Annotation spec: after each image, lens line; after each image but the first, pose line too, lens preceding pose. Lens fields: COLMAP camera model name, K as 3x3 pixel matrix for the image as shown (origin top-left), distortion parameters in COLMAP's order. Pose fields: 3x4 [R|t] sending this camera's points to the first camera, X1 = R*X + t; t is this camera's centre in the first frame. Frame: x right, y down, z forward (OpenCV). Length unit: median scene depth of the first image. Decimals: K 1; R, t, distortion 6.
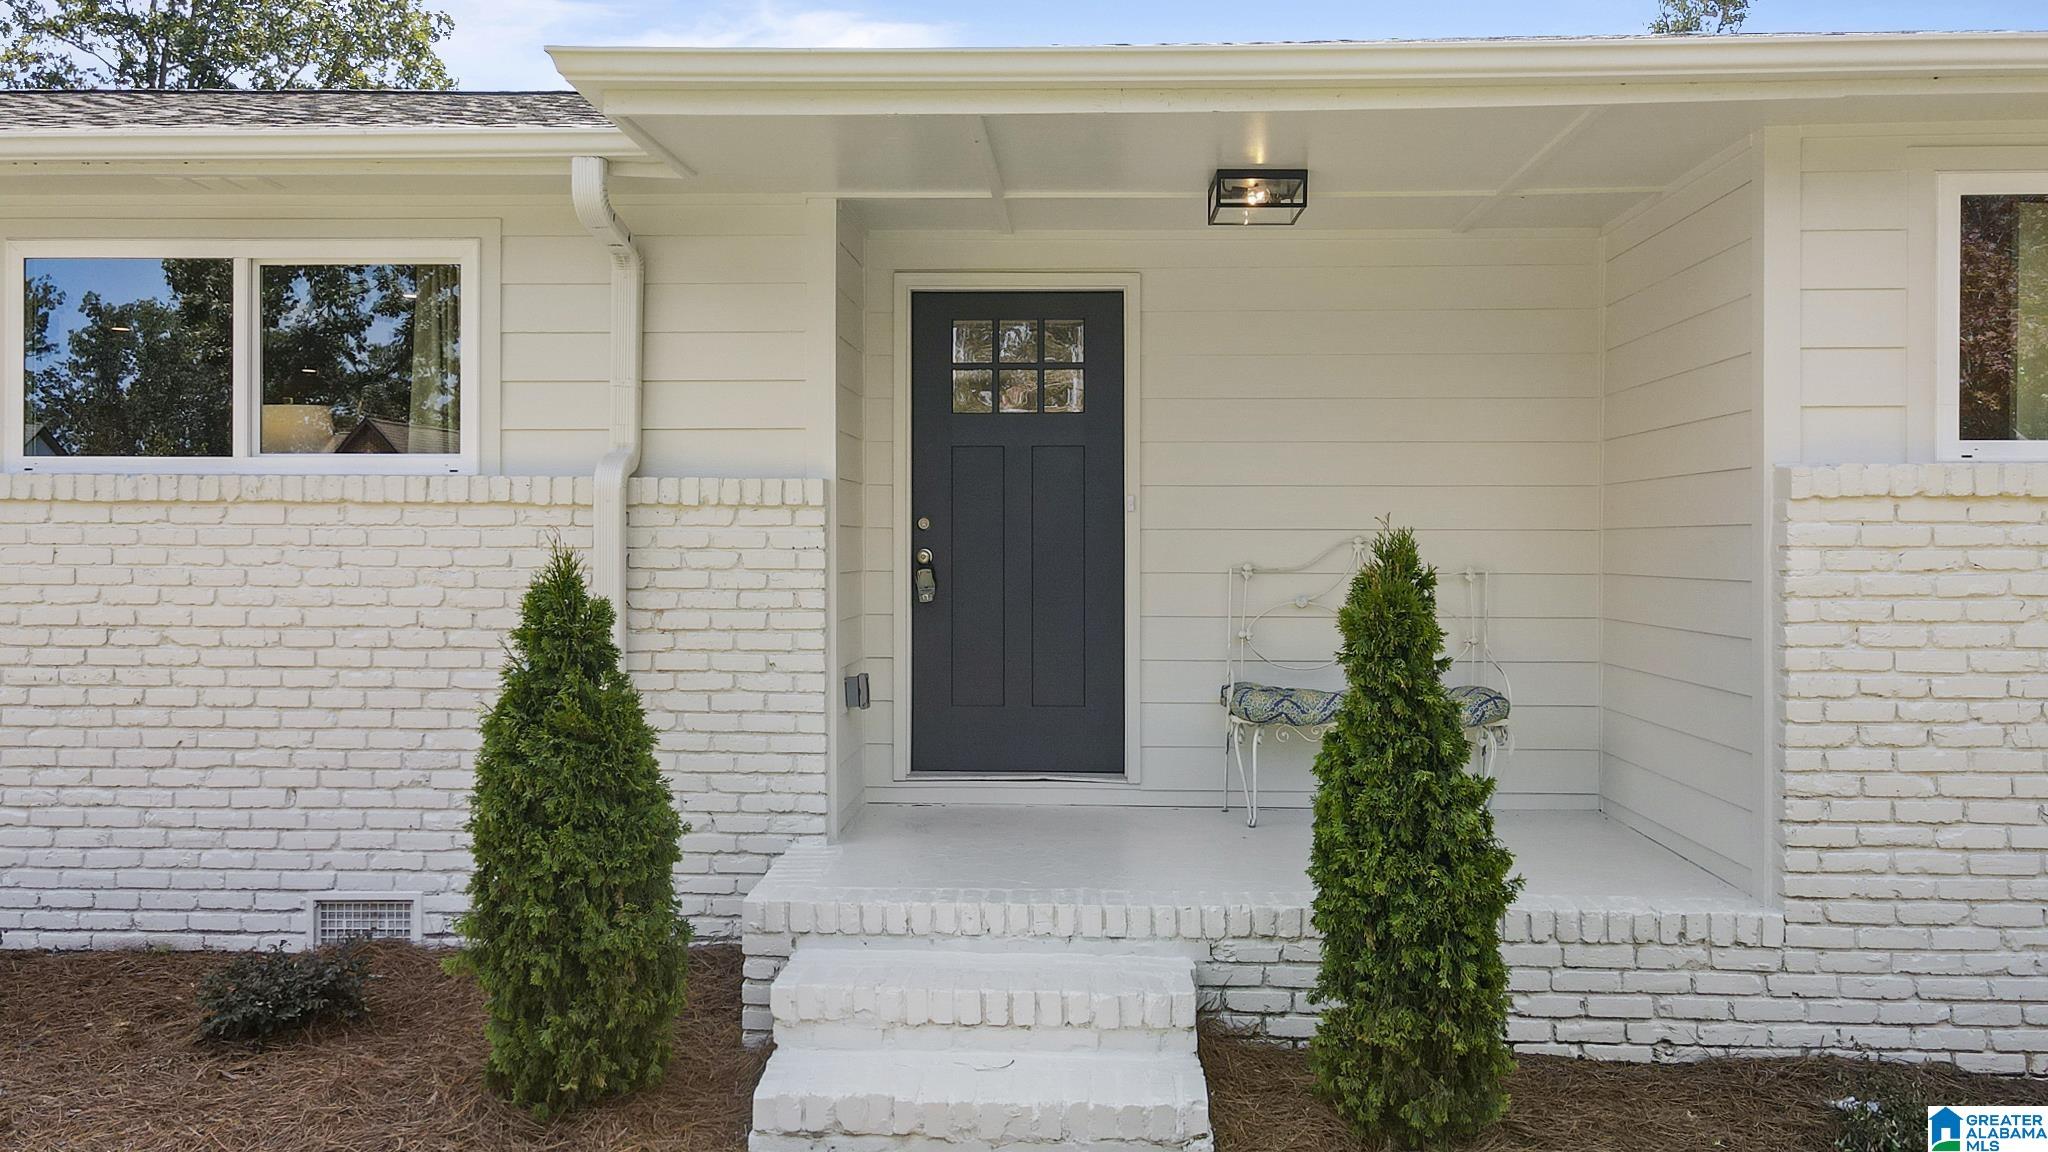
lens RADIAL K [[1529.3, 0, 1021.2], [0, 1529.3, 579.2], [0, 0, 1]] dist [0.006602, 0.025836]
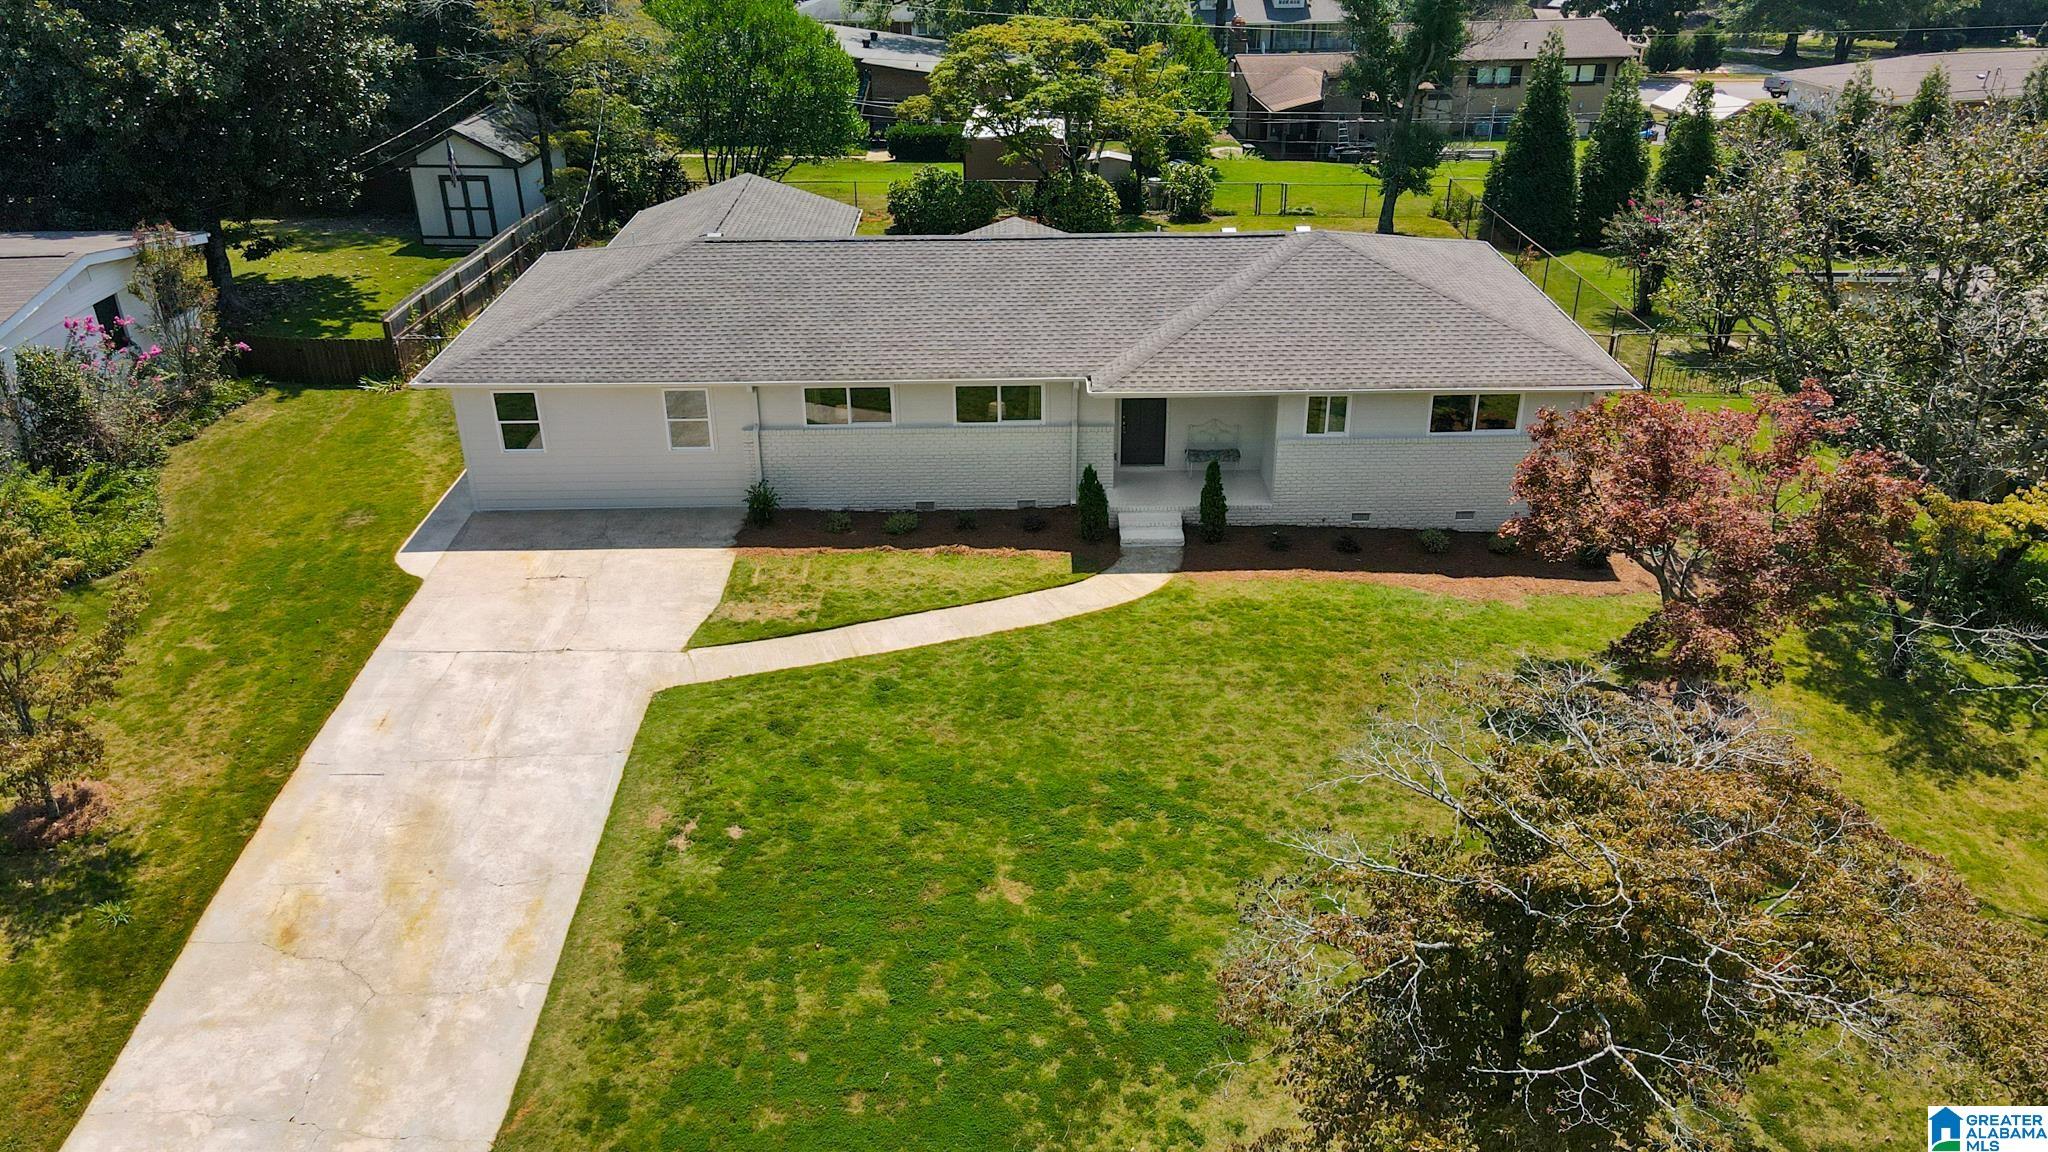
lens RADIAL K [[1529.3, 0, 1026.5], [0, 1529.3, 576.7], [0, 0, 1]] dist [0.006602, 0.025836]
pose [[0.998495, -0.009090, -0.054085, -0.129768], [0.024343, 0.957156, 0.288546, -1.142889], [0.049145, -0.289429, 0.955937, -4.451738]]
